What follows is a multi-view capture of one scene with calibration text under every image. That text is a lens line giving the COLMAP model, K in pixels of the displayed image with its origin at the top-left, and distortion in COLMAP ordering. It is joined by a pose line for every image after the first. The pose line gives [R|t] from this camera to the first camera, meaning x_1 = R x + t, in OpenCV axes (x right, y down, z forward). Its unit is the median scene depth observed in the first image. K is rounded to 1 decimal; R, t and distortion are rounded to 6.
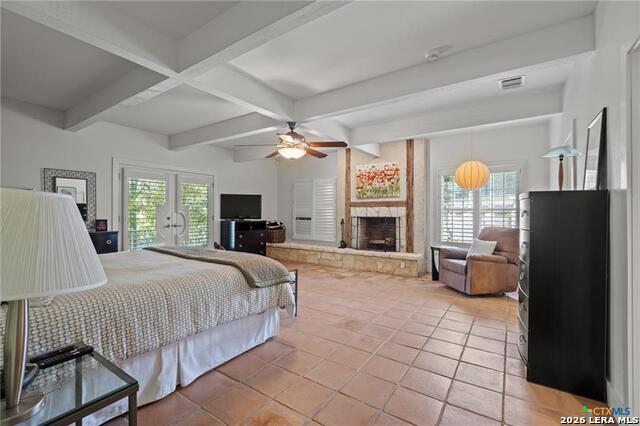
lens RADIAL K [[278.3, 0, 325.0], [0, 278.3, 211.6], [0, 0, 1]] dist [-0.009017, 0.000350]
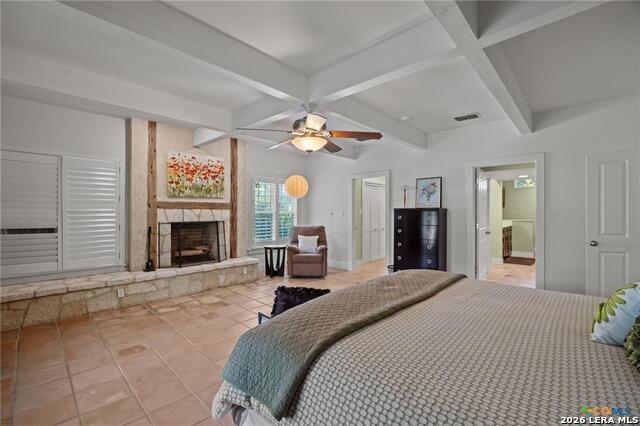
lens RADIAL K [[278.3, 0, 324.2], [0, 278.3, 212.5], [0, 0, 1]] dist [-0.009017, 0.000350]
pose [[0.151072, -0.001180, 0.988522, -0.559517], [-0.002374, 0.999996, 0.001556, -0.009603], [-0.988520, -0.002582, 0.151069, 0.531531]]
